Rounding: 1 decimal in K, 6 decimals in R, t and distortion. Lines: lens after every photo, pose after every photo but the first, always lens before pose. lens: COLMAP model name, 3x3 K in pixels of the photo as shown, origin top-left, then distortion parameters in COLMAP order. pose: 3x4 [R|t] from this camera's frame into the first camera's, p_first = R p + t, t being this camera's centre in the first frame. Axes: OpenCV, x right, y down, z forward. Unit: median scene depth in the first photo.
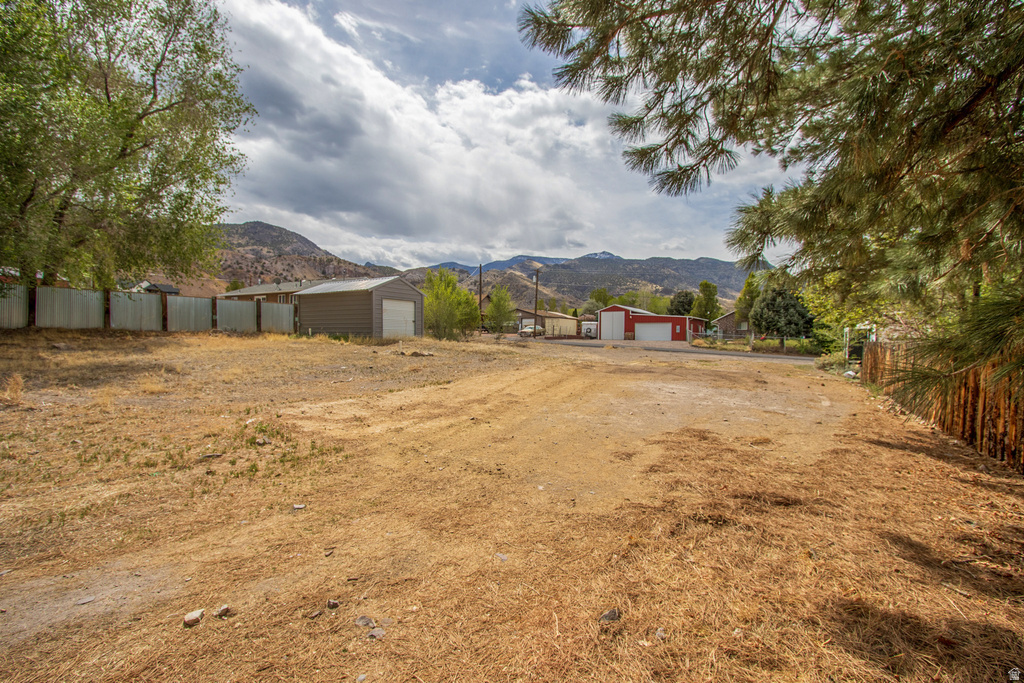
lens RADIAL K [[490.3, 0, 515.6], [0, 490.3, 364.6], [0, 0, 1]] dist [0.002399, 0.001037]
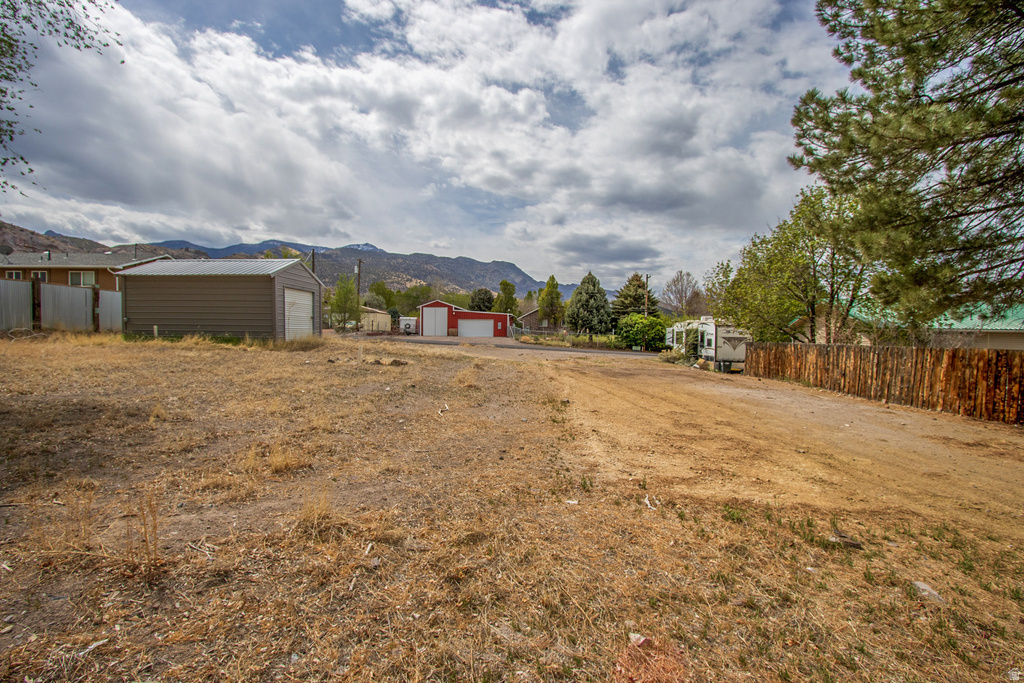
lens RADIAL K [[487.6, 0, 512.0], [0, 487.6, 341.5], [0, 0, 1]] dist [-0.004161, -0.000540]
pose [[0.888298, -0.005912, 0.459230, -0.056297], [0.021255, 0.999375, -0.028248, -0.004103], [-0.458776, 0.034853, 0.887868, 0.030744]]
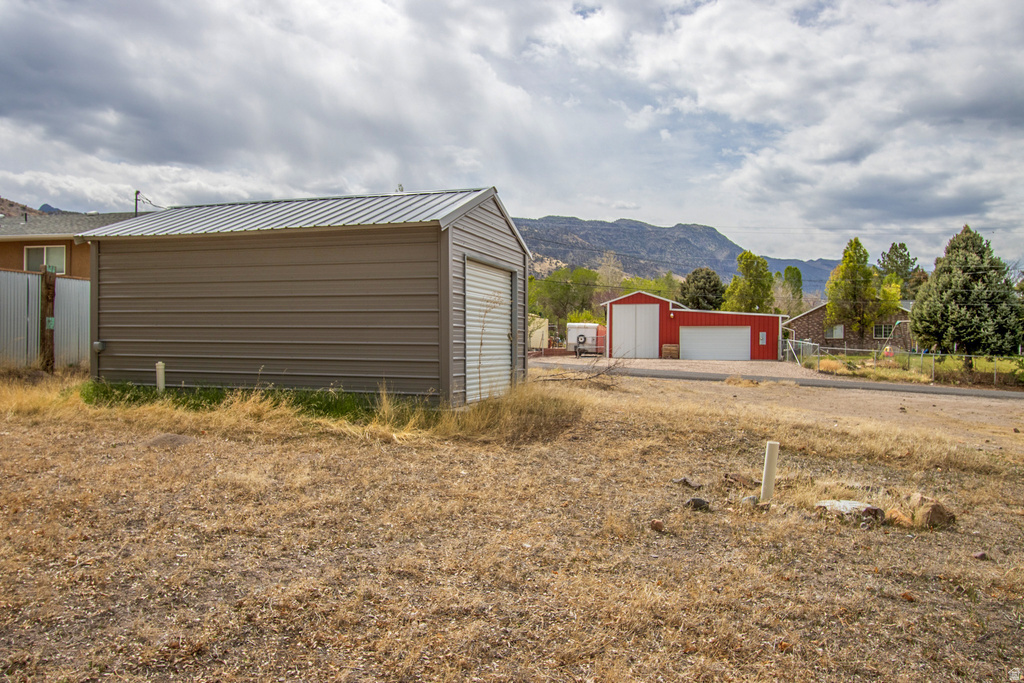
lens RADIAL K [[802.8, 0, 512.0], [0, 802.8, 341.5], [0, 0, 1]] dist [0.008925, 0.004543]
pose [[0.970907, 0.000856, 0.239454, -0.065714], [0.012638, 0.998417, -0.054814, -0.011260], [-0.239122, 0.056246, 0.969359, 0.100182]]
